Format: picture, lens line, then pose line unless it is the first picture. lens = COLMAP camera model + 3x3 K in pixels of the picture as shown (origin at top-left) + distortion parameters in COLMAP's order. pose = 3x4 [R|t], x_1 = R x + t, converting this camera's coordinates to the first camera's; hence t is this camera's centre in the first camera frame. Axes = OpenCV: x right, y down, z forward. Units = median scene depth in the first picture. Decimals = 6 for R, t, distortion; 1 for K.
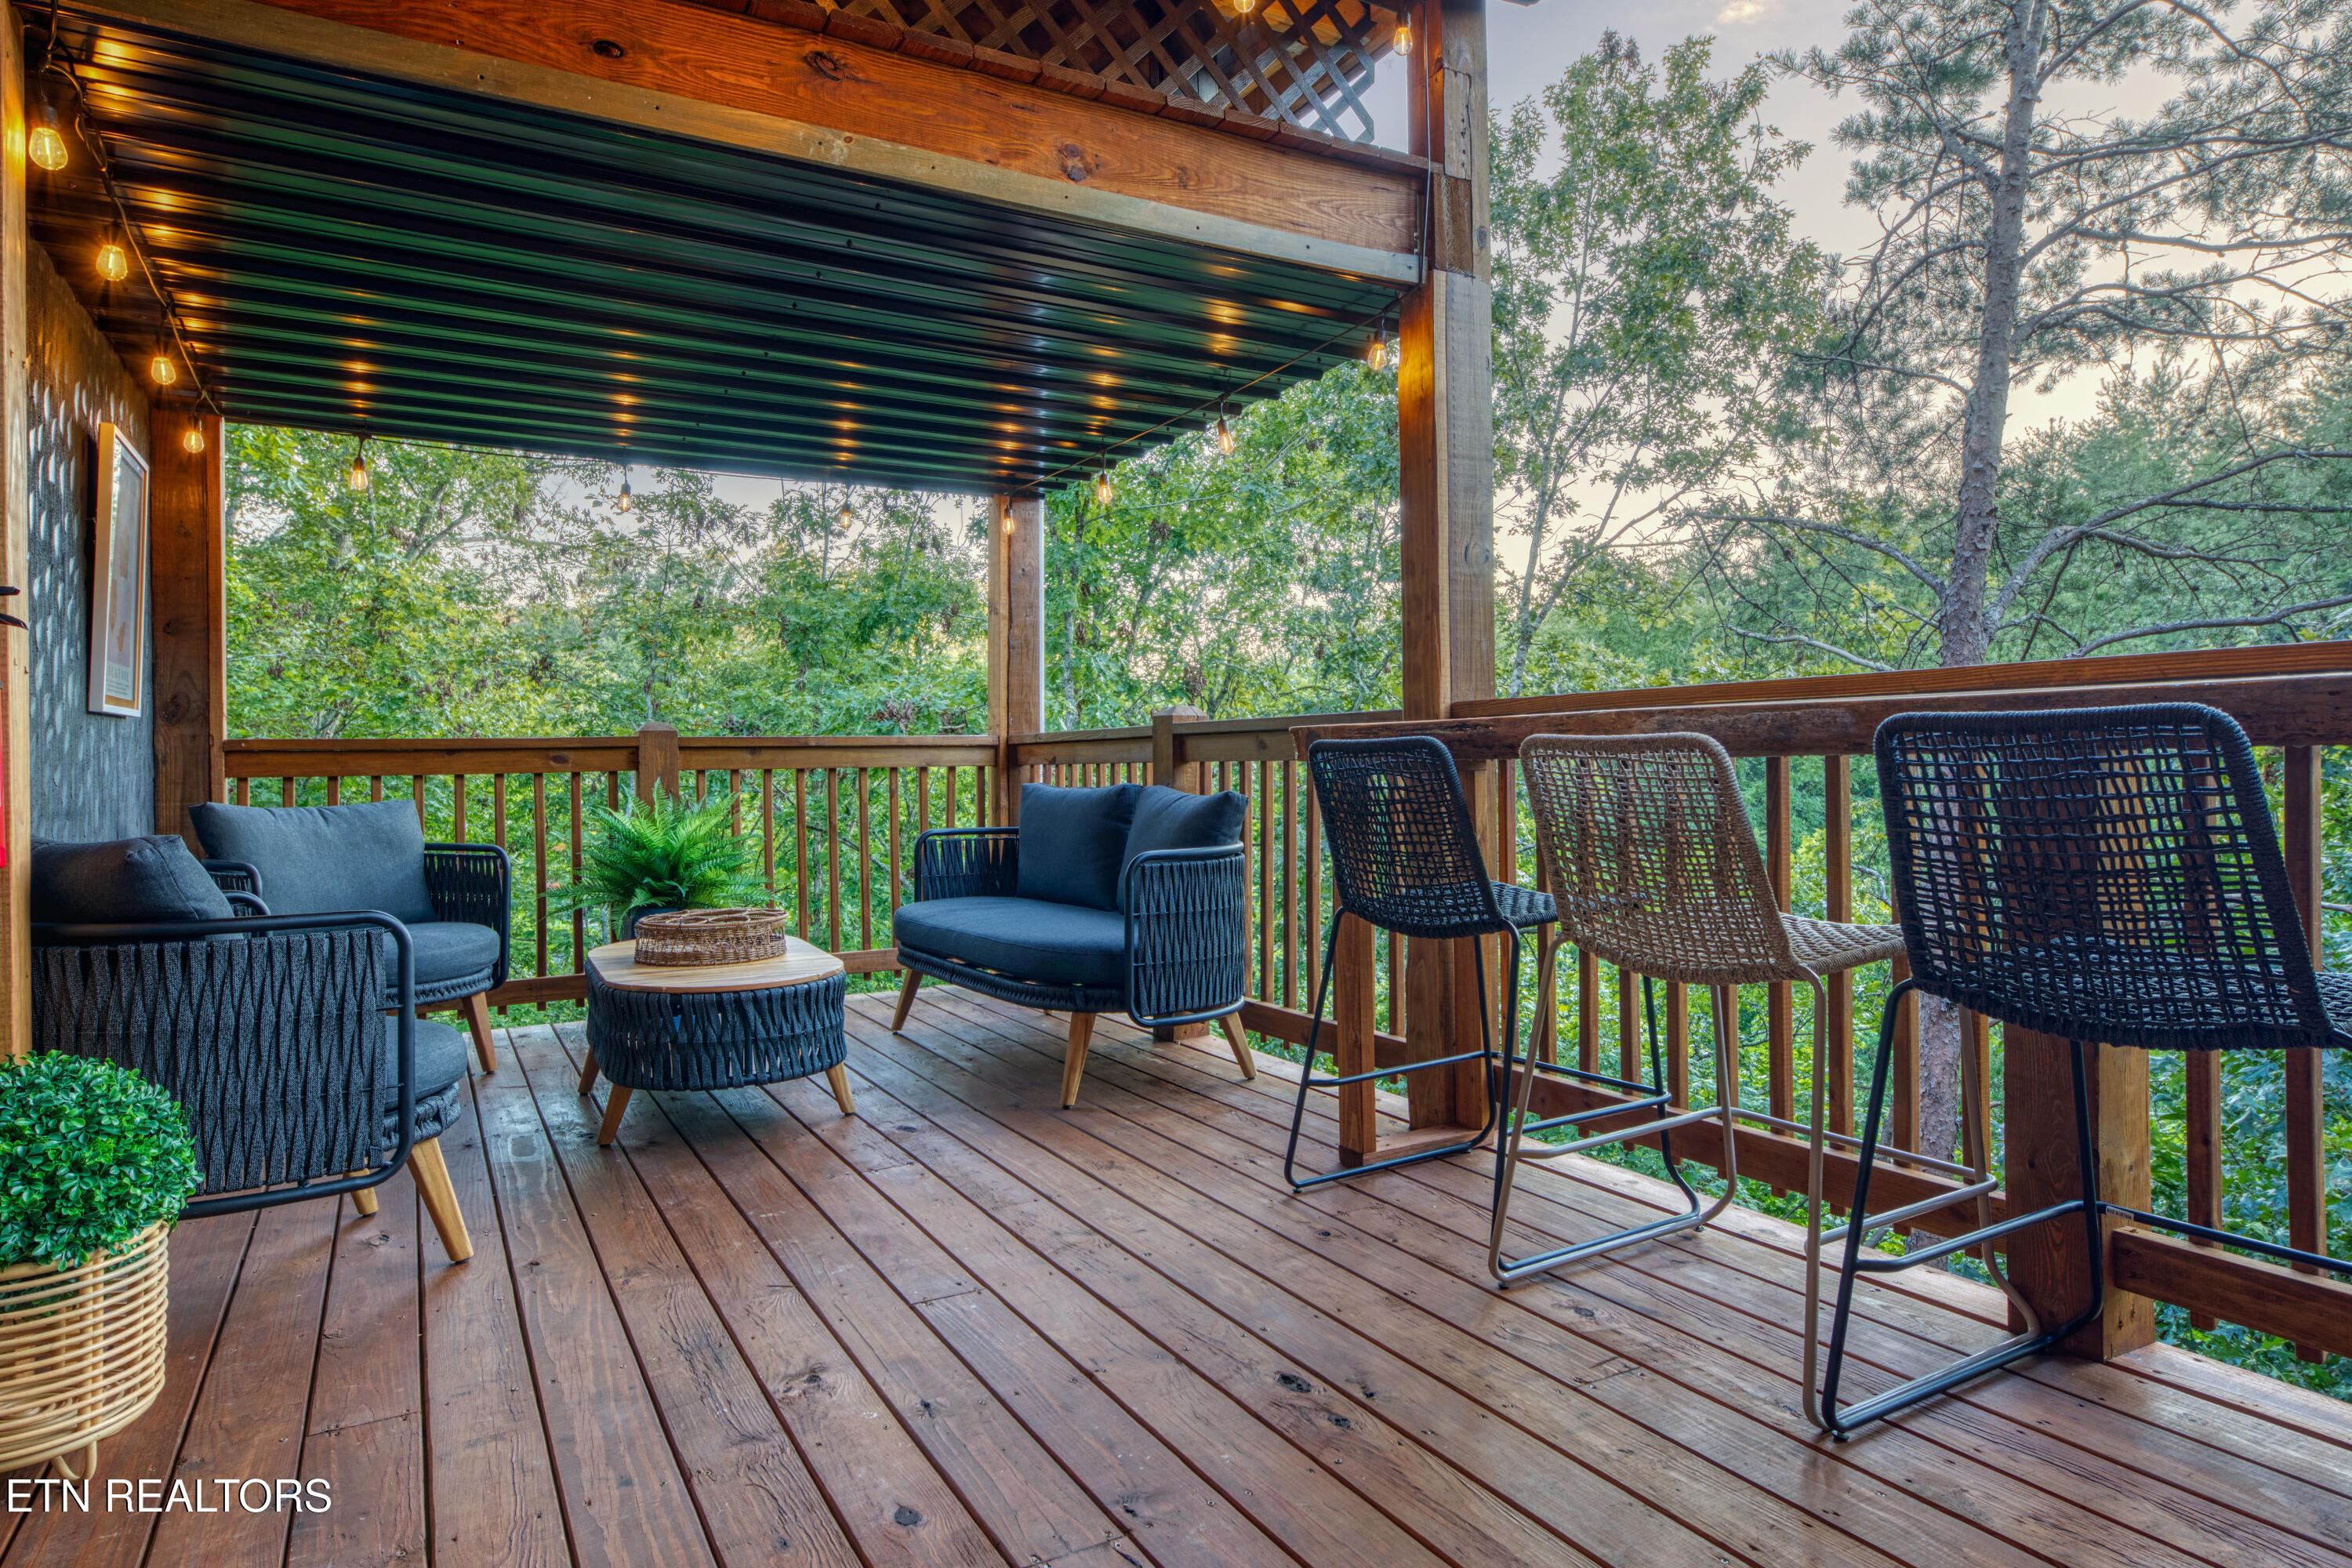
lens RADIAL K [[1421.2, 0, 1176.0], [0, 1421.2, 784.0], [0, 0, 1]] dist [0.001663, -0.001508]
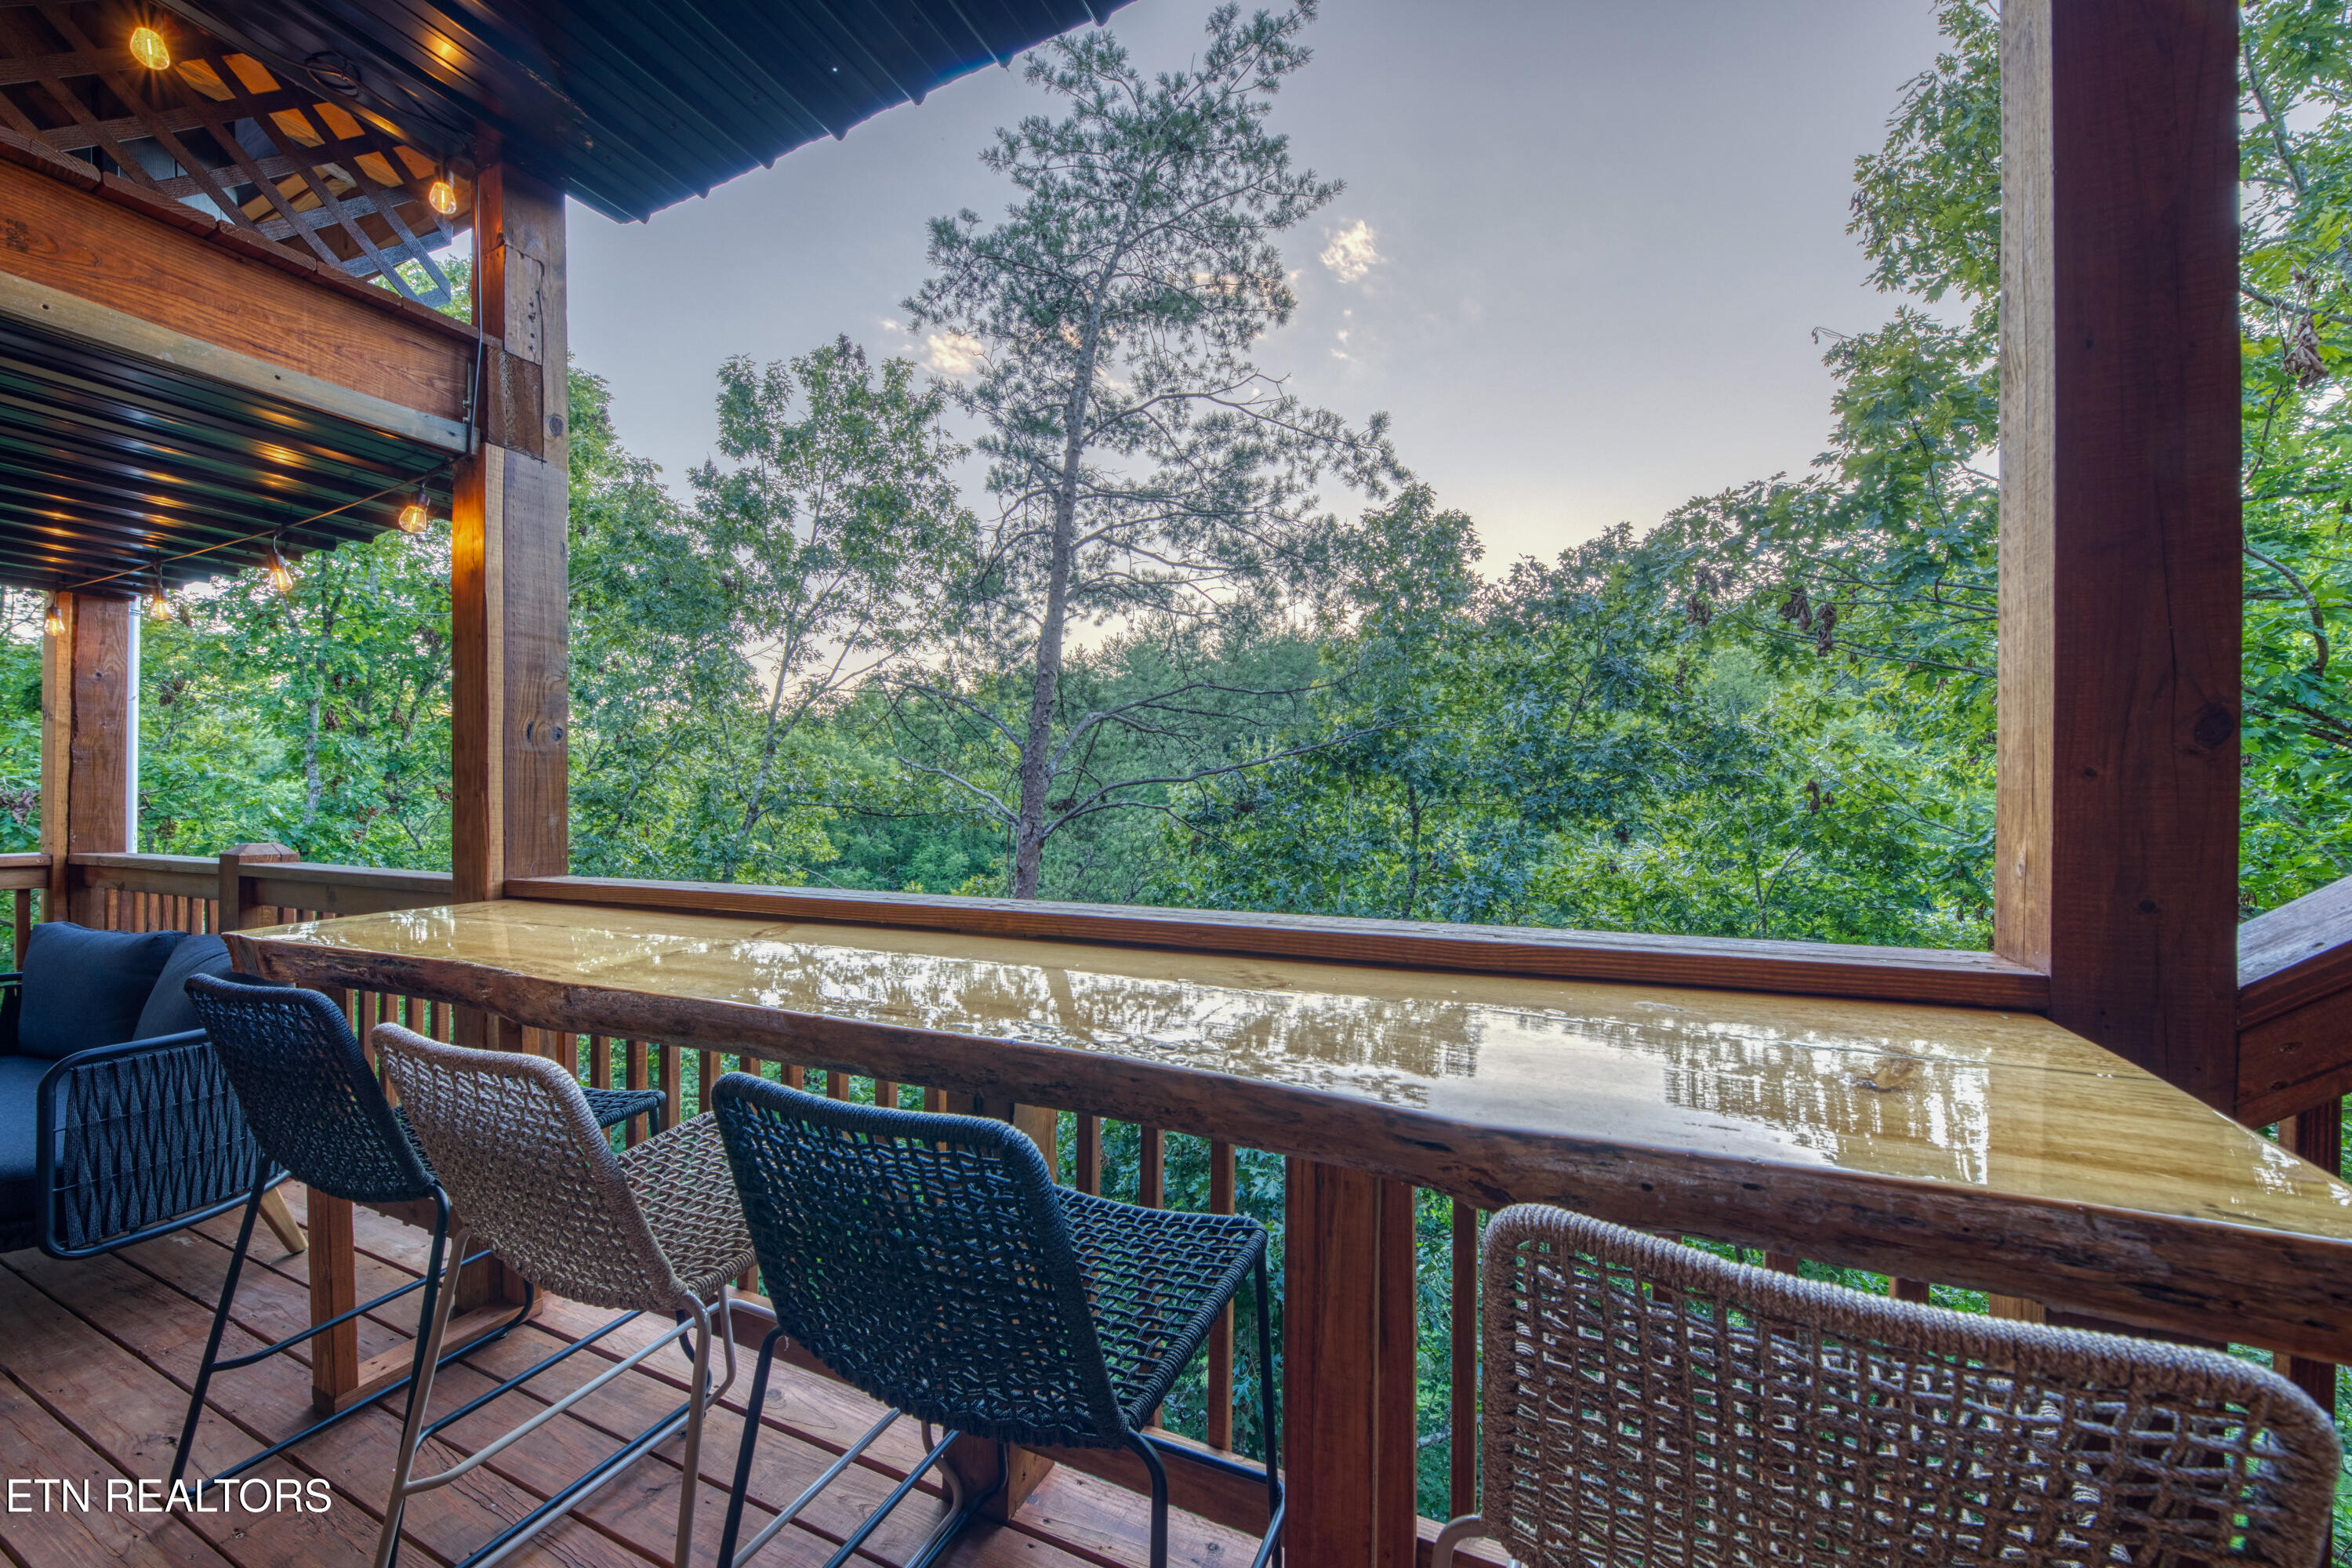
lens RADIAL K [[900.1, 0, 1175.8], [0, 900.1, 844.3], [0, 0, 1]] dist [0.013713, -0.011117]
pose [[0.809623, 0.004969, 0.586929, 0.063126], [-0.012619, 0.999880, 0.008941, -0.028862], [-0.586814, -0.014645, 0.809589, 0.062417]]
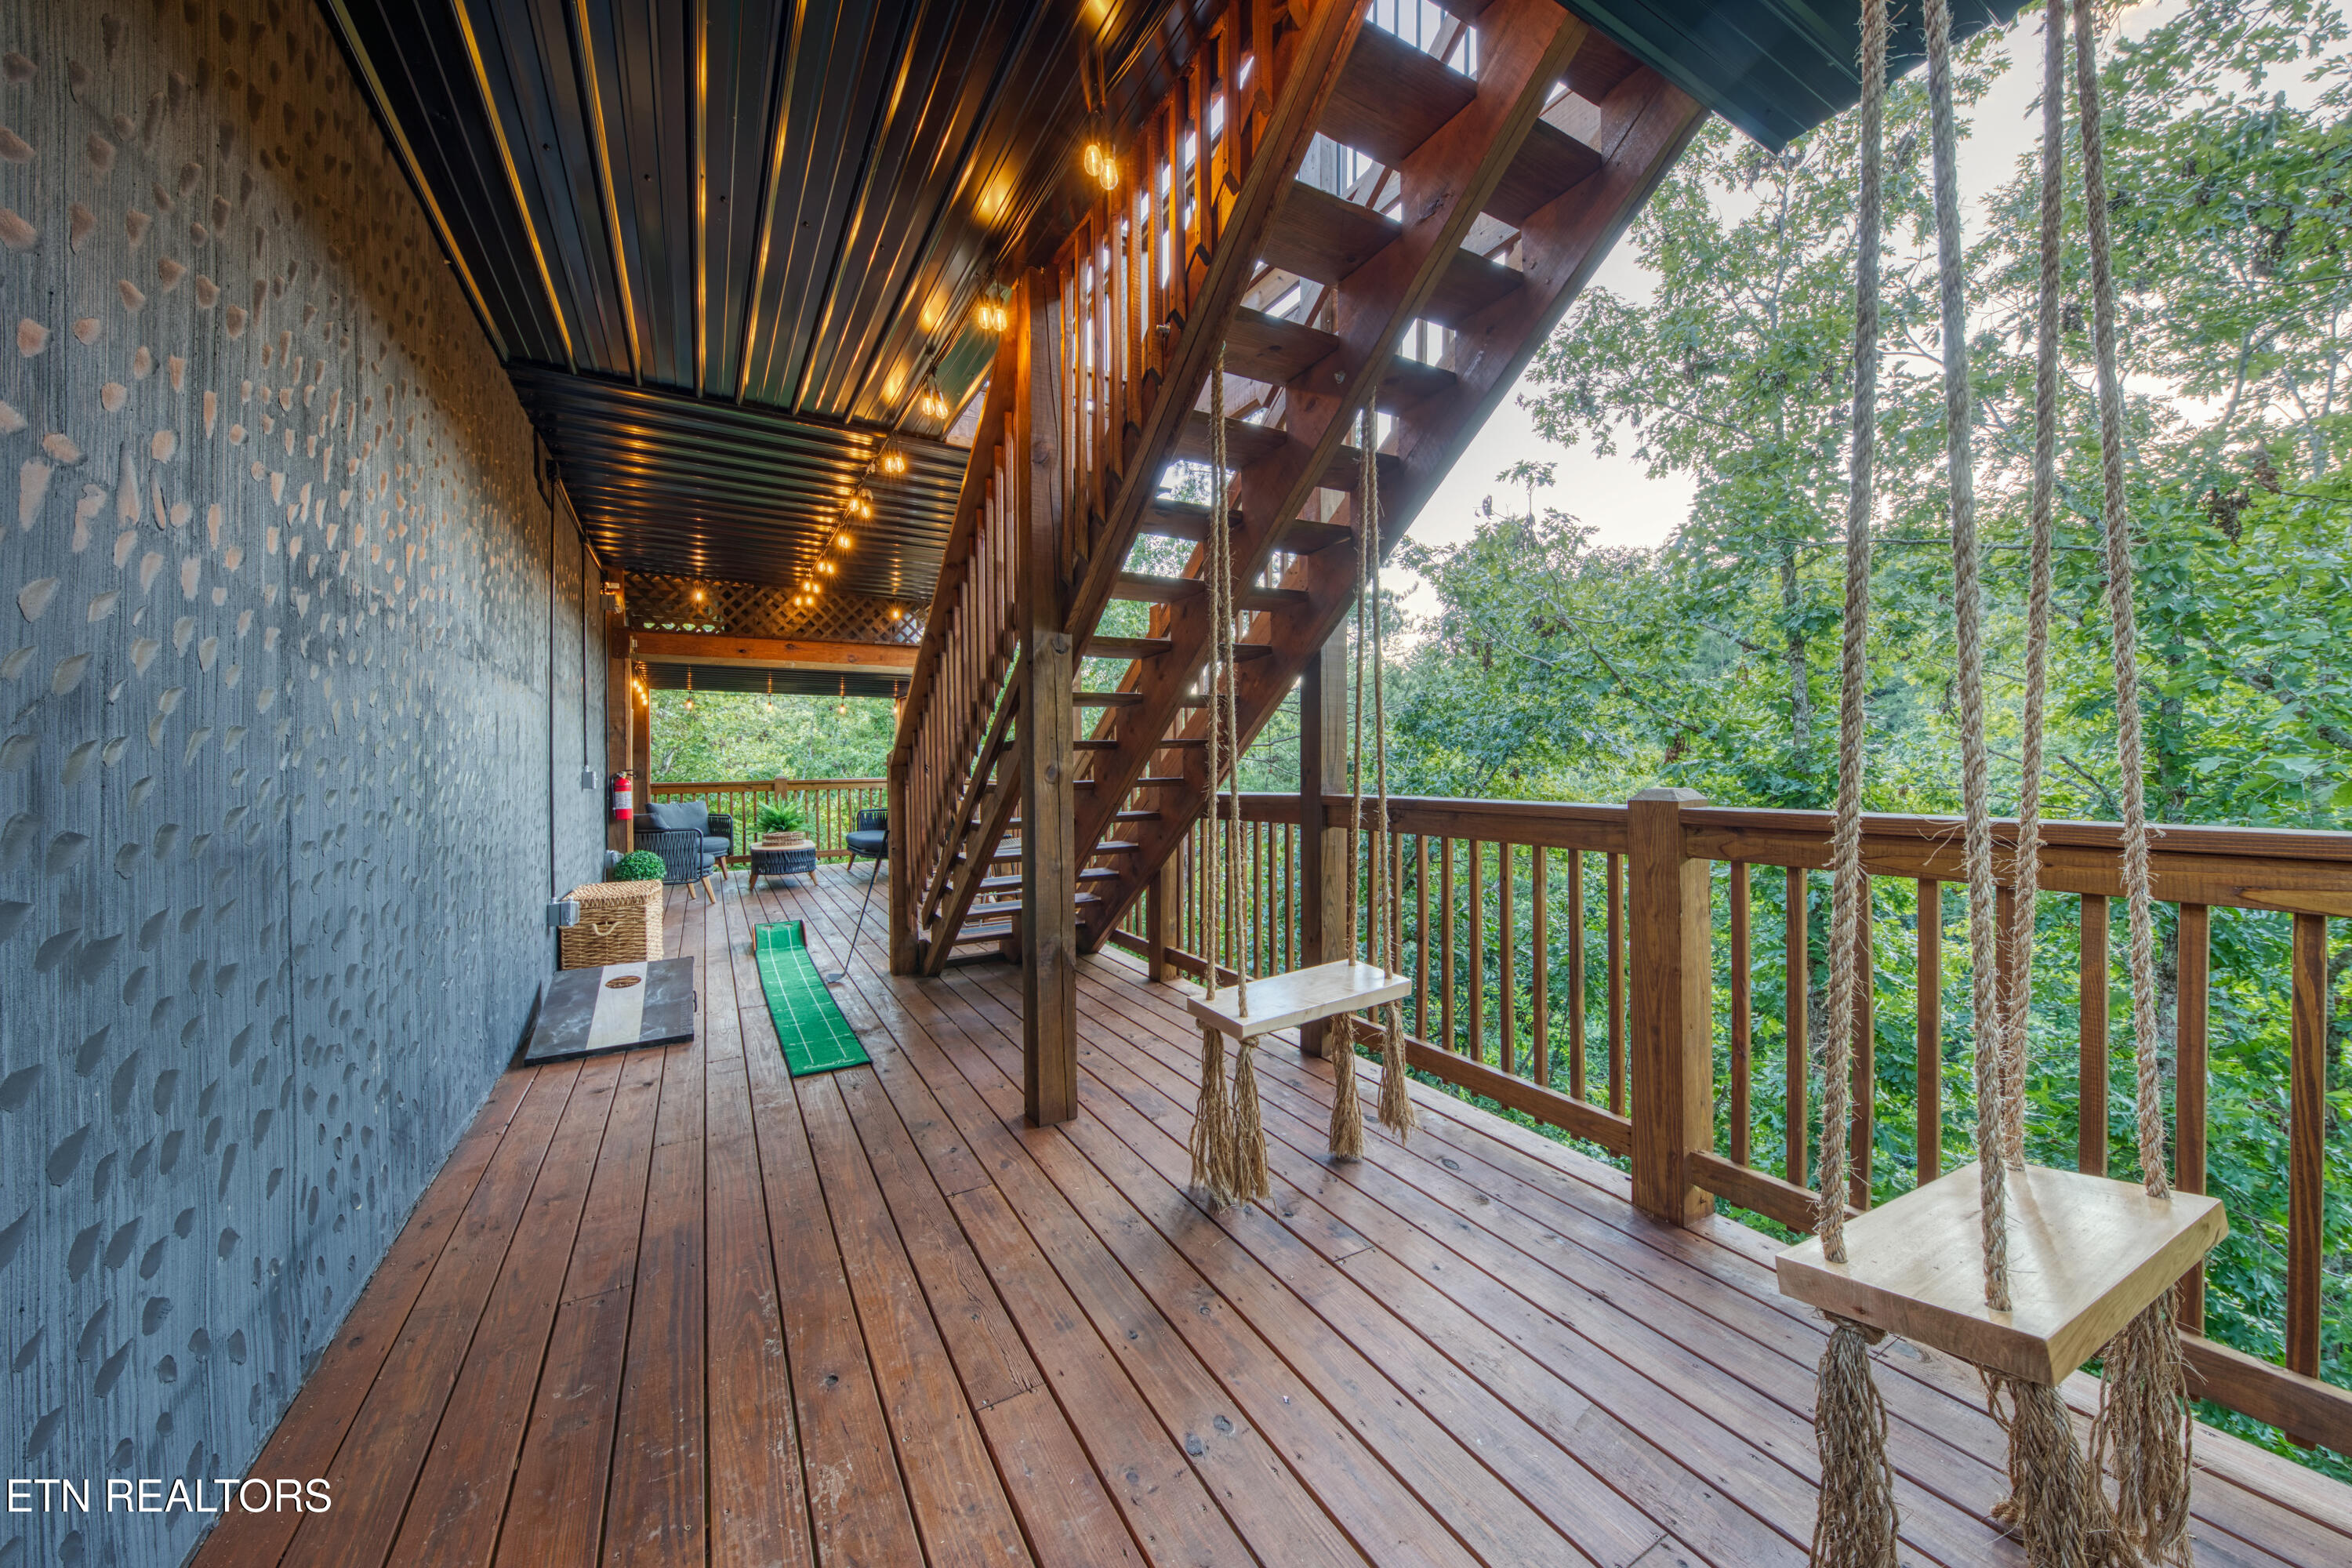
lens RADIAL K [[828.2, 0, 1178.5], [0, 828.2, 762.7], [0, 0, 1]] dist [-0.000063, -0.000011]
pose [[0.999606, -0.008967, 0.026595, 0.199217], [0.009314, 0.999873, -0.012957, -0.016249], [-0.026476, 0.013200, 0.999562, -0.368601]]
